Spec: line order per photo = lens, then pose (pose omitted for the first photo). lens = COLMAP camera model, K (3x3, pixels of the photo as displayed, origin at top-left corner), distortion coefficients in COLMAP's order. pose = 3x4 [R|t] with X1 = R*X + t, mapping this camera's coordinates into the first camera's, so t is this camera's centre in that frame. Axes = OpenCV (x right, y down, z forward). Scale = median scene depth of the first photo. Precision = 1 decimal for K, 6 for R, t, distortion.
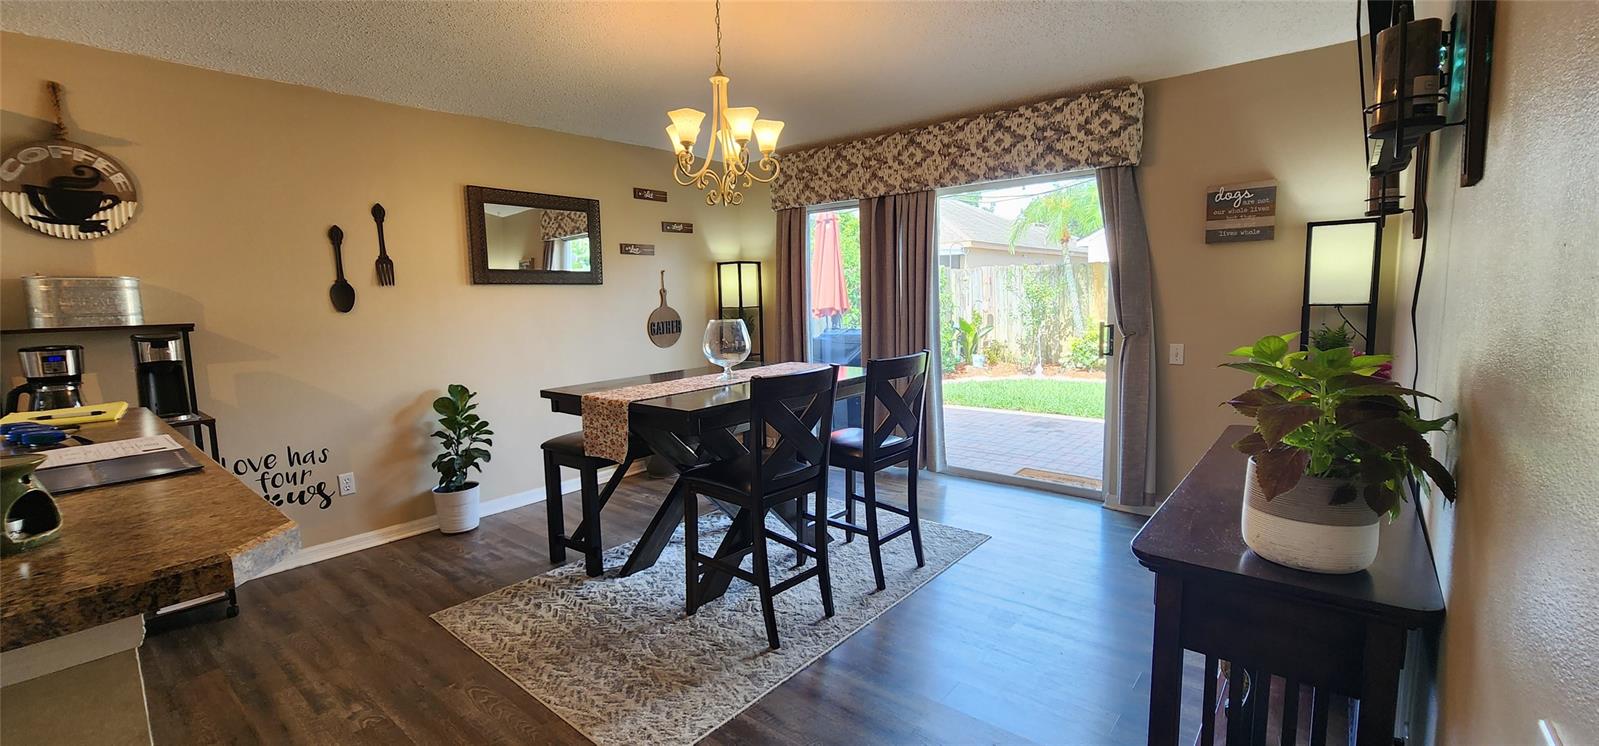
lens RADIAL K [[653.3, 0, 793.6], [0, 653.3, 367.1], [0, 0, 1]] dist [-0.002218, -0.000364]
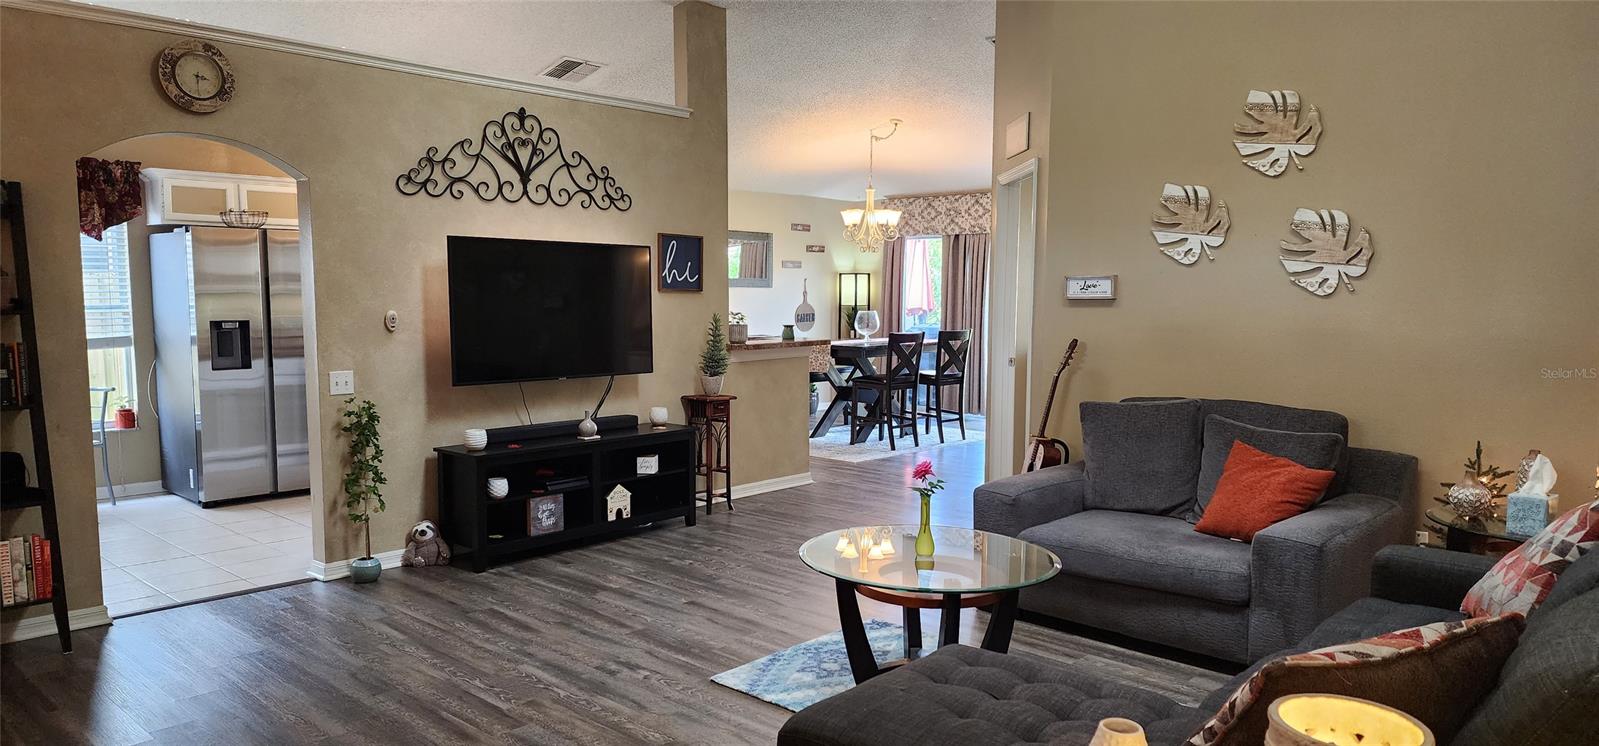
lens RADIAL K [[1048.6, 0, 802.2], [0, 1048.6, 389.6], [0, 0, 1]] dist [0.092607, -0.090630]
pose [[0.998397, 0.033584, -0.045554, -0.100658], [-0.034212, 0.999329, -0.013087, 0.142658], [0.045084, 0.014624, 0.998876, -1.455498]]
